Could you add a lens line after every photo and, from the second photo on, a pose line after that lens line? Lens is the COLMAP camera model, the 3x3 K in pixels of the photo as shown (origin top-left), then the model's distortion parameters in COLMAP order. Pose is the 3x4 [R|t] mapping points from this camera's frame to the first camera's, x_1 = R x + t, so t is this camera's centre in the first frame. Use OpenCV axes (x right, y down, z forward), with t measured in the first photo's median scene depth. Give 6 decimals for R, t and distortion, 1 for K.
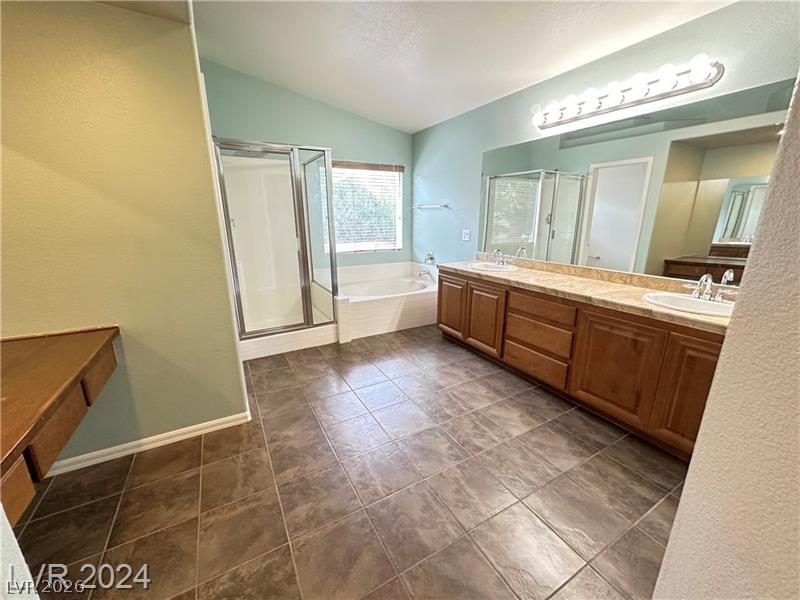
lens RADIAL K [[319.3, 0, 398.4], [0, 319.3, 299.9], [0, 0, 1]] dist [-0.003140, 0.001028]
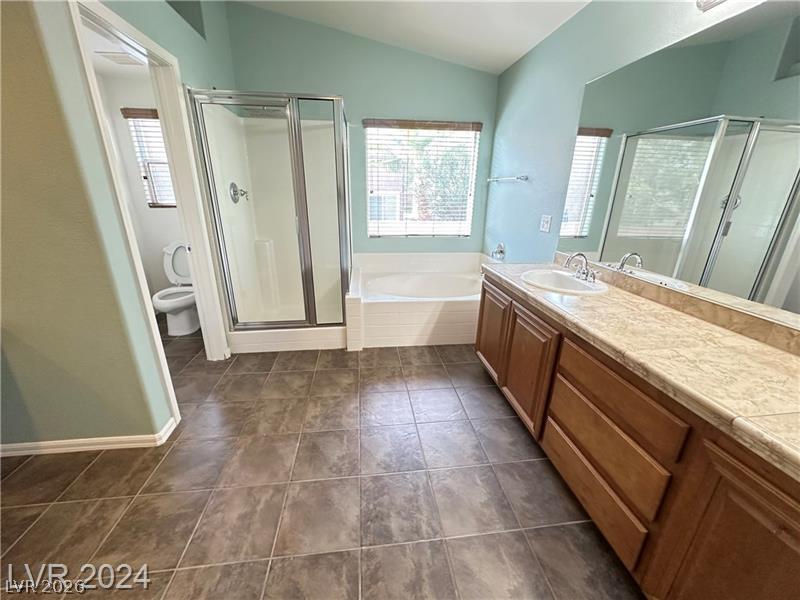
lens RADIAL K [[319.3, 0, 400.5], [0, 319.3, 300.2], [0, 0, 1]] dist [-0.003140, 0.001028]
pose [[0.926353, 0.140727, -0.349381, 0.210283], [-0.114907, 0.988950, 0.093672, -0.083228], [0.358702, -0.046627, 0.932287, 0.308565]]
